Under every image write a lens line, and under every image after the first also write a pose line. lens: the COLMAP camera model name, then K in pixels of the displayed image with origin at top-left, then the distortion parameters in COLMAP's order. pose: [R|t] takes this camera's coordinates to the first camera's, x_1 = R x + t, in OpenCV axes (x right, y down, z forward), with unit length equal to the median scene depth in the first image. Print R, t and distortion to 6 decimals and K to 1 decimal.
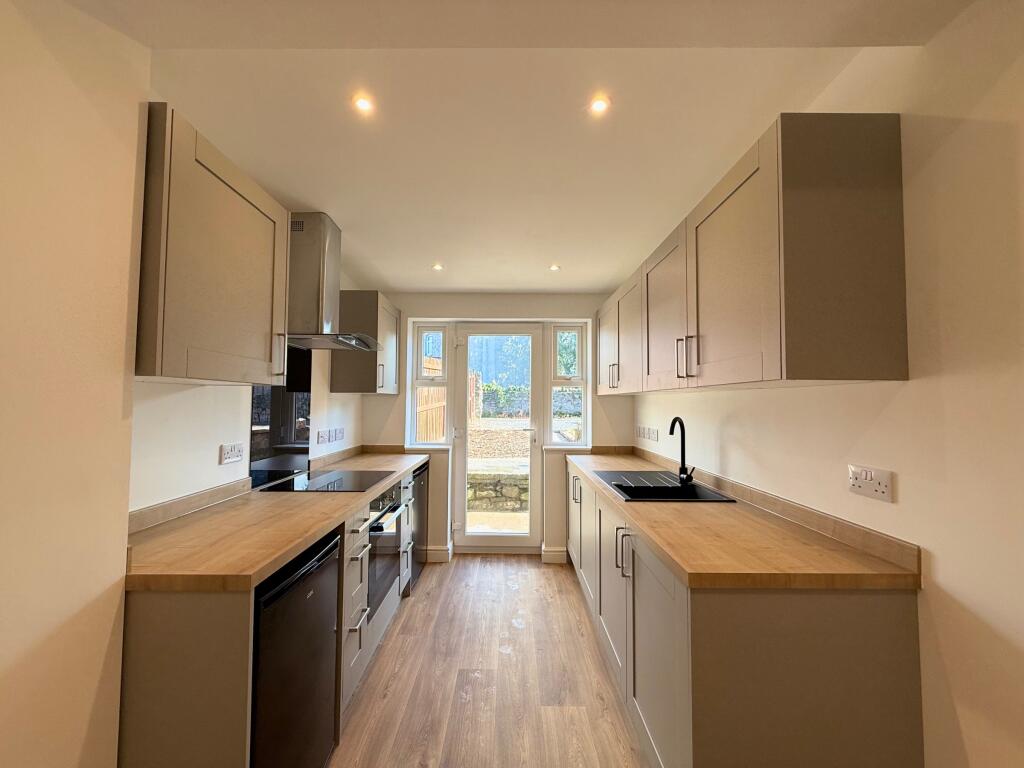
lens RADIAL K [[411.2, 0, 511.5], [0, 411.2, 384.5], [0, 0, 1]] dist [0.001337, 0.000802]
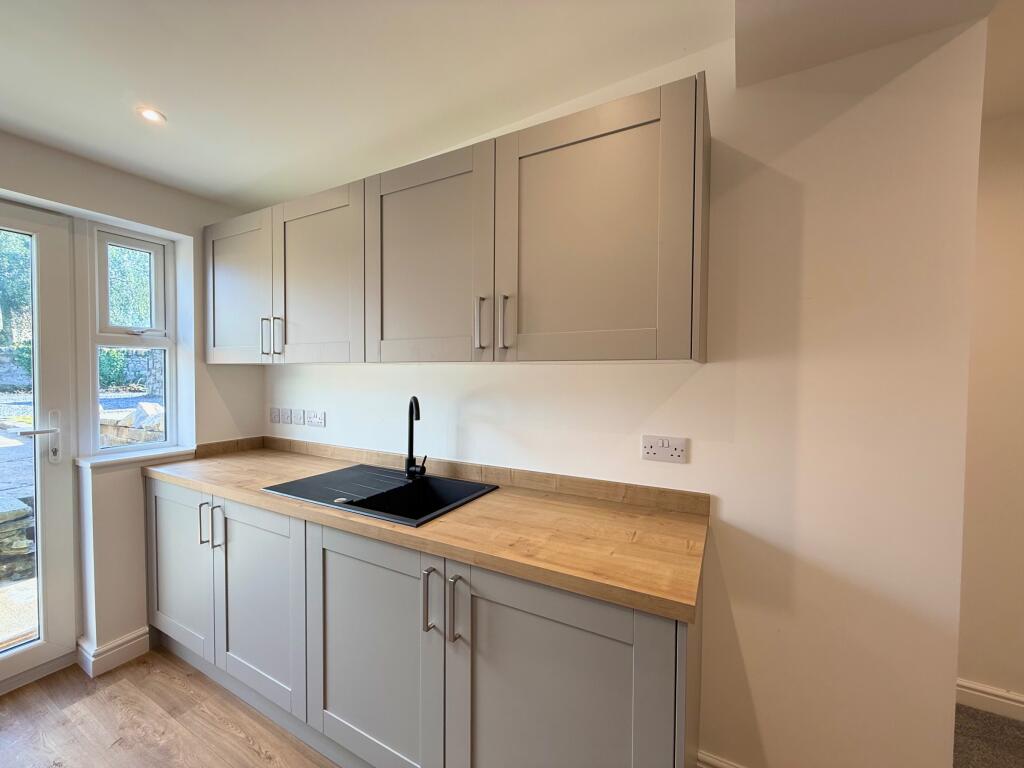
lens RADIAL K [[411.2, 0, 511.6], [0, 411.2, 383.7], [0, 0, 1]] dist [0.001337, 0.000802]
pose [[0.473817, -0.026927, 0.880211, -0.195124], [-0.042752, 0.997650, 0.053533, 0.004939], [-0.879585, -0.062996, 0.471553, 0.457944]]
